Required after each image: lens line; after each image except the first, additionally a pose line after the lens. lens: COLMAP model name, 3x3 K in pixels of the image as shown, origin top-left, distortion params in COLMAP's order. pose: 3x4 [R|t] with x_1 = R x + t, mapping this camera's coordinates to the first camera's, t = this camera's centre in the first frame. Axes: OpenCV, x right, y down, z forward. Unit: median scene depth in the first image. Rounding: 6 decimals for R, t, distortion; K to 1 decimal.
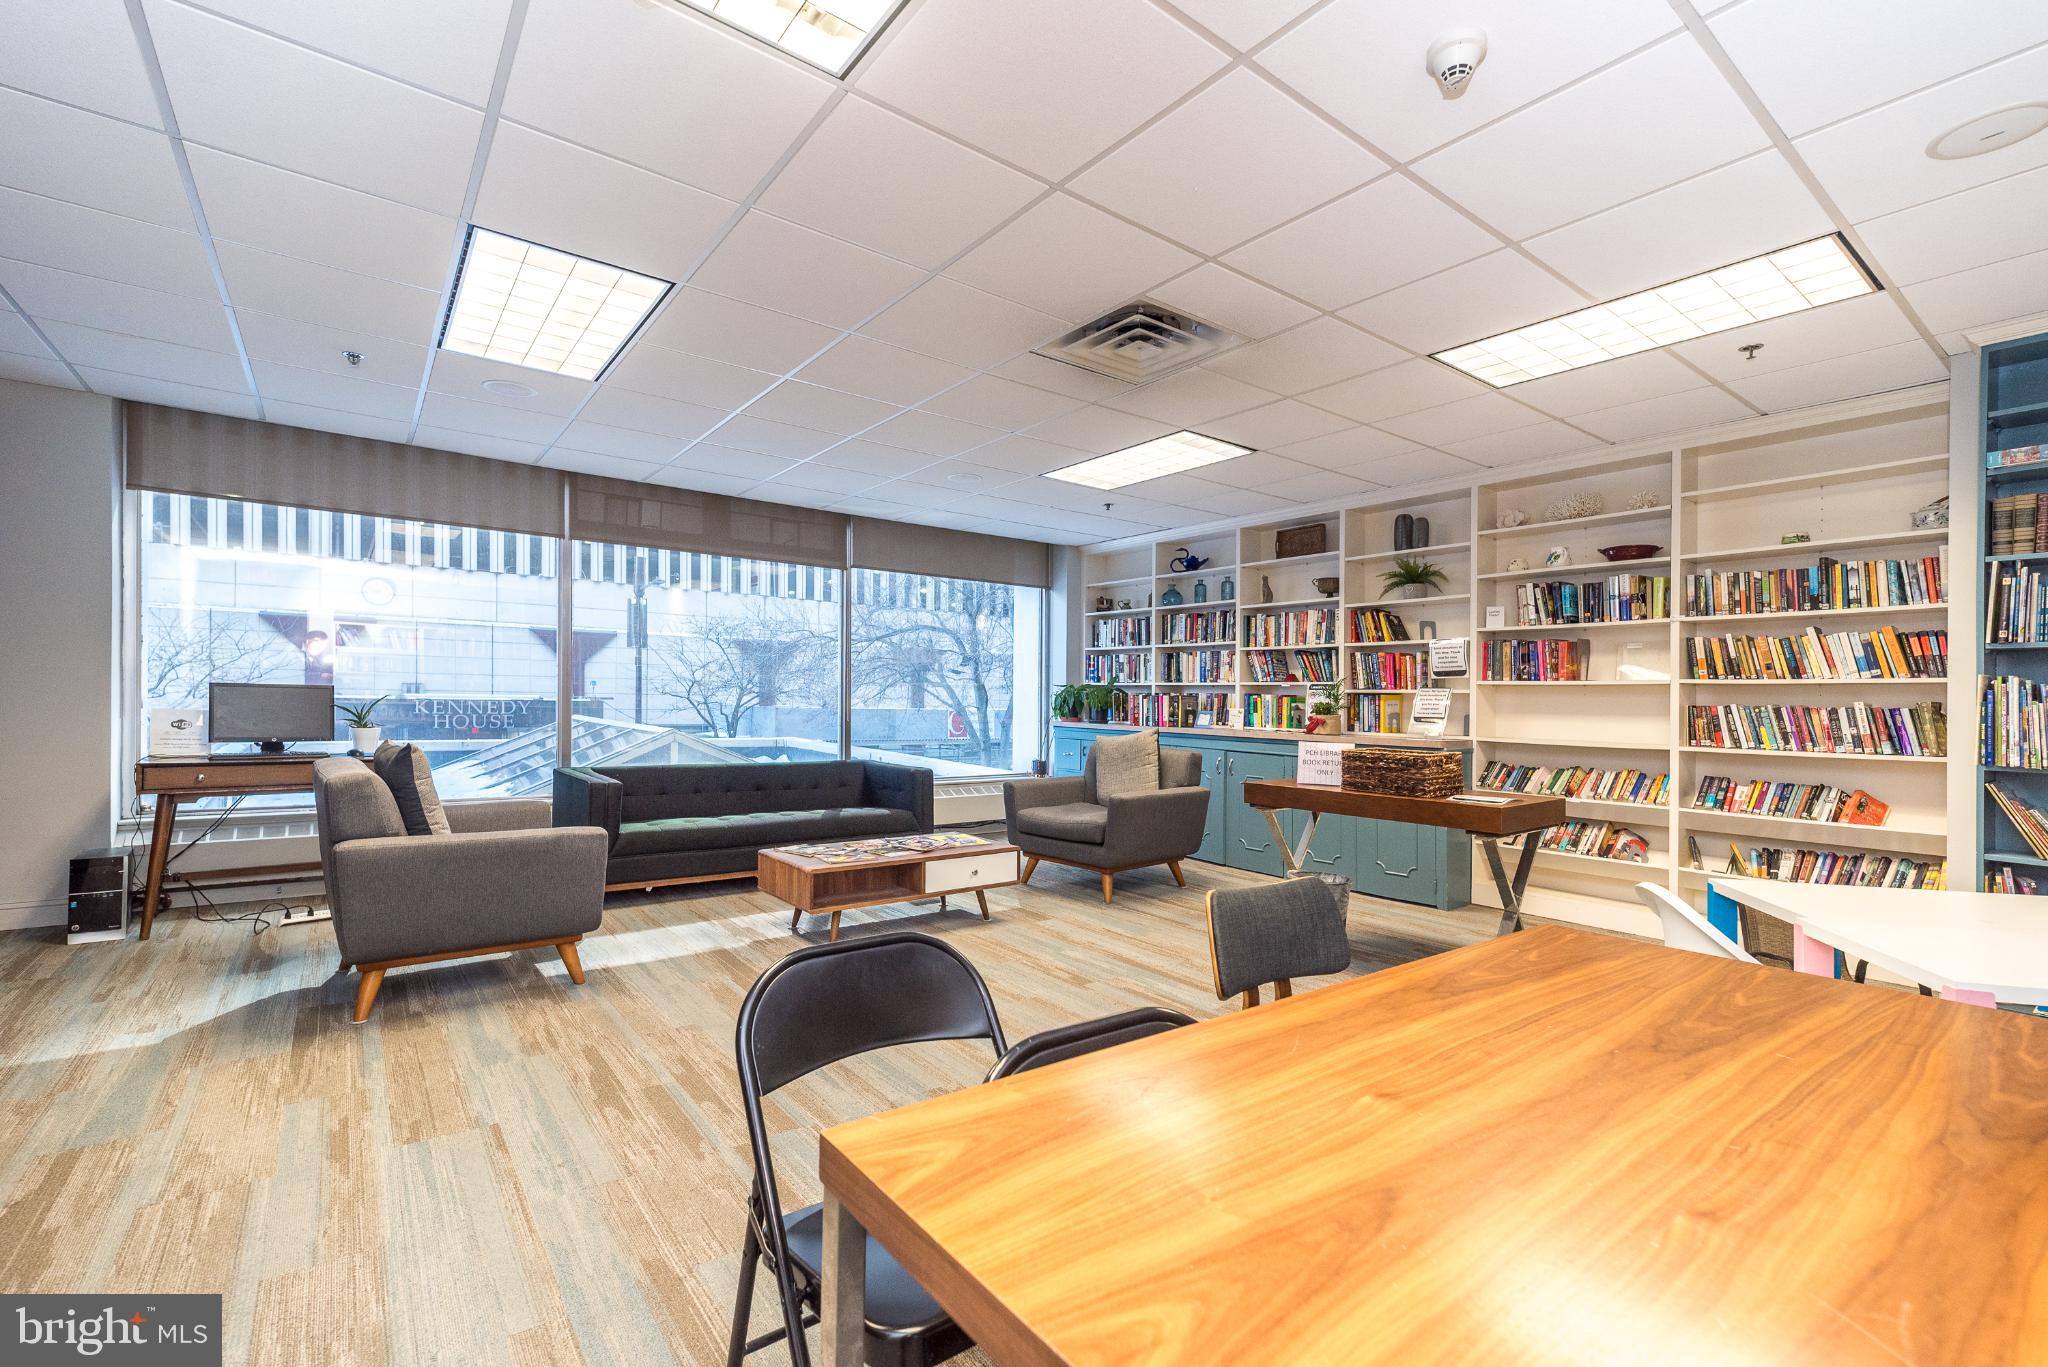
lens RADIAL K [[894.4, 0, 1026.4], [0, 894.4, 680.5], [0, 0, 1]] dist [0.008693, -0.000240]
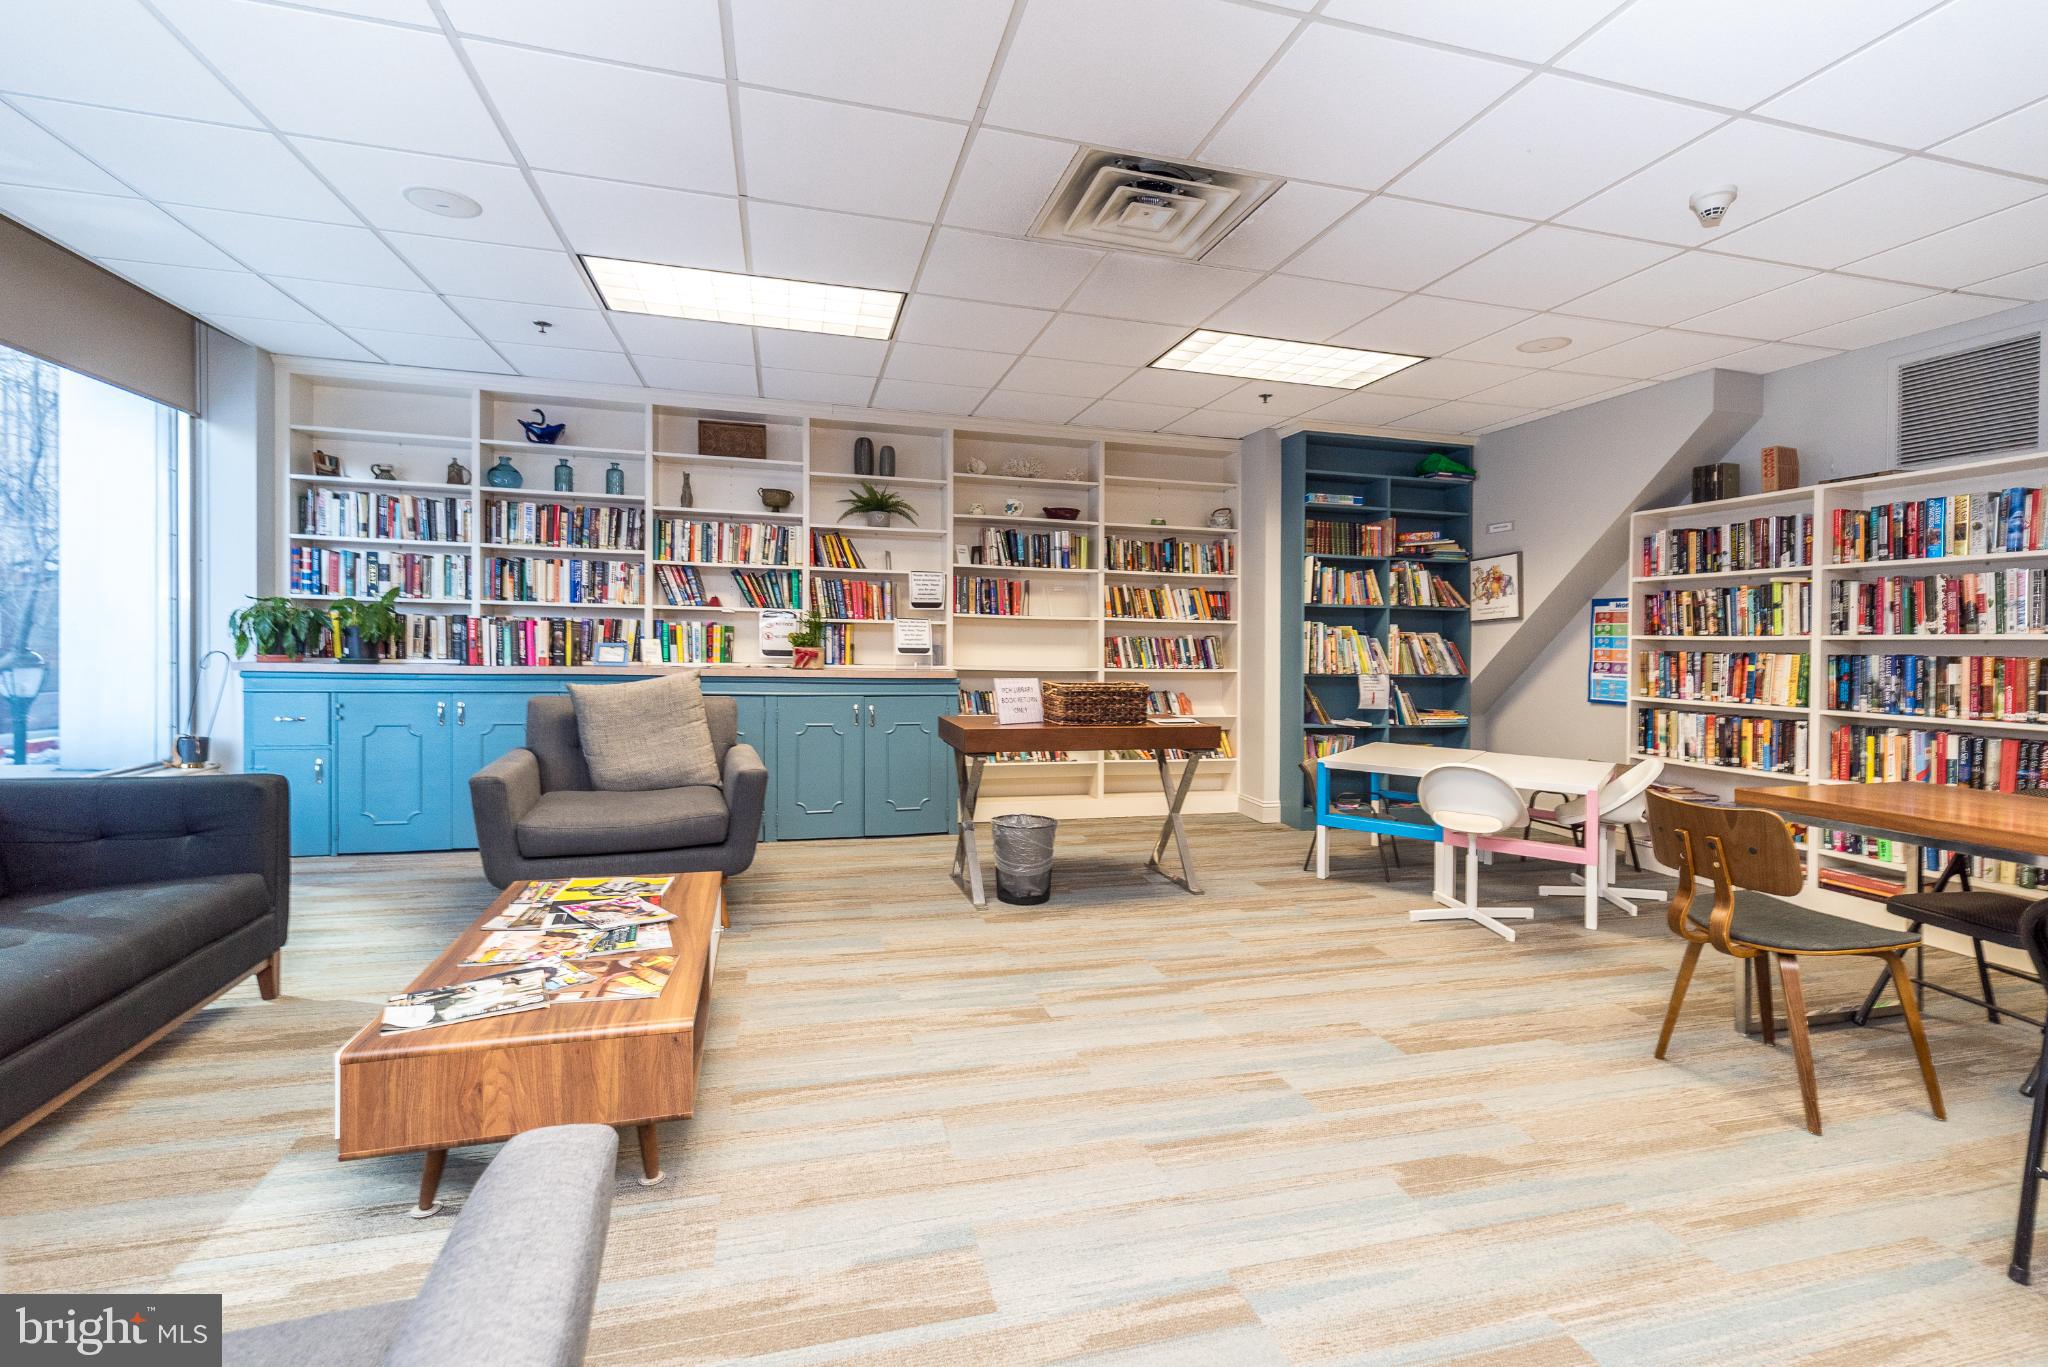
lens RADIAL K [[899.7, 0, 1025.1], [0, 899.7, 620.3], [0, 0, 1]] dist [0.000572, -0.000127]
pose [[0.378715, 0.010883, 0.925449, -0.408117], [-0.033078, 0.999451, 0.001783, 0.003640], [-0.924922, -0.031288, 0.378867, 0.465926]]
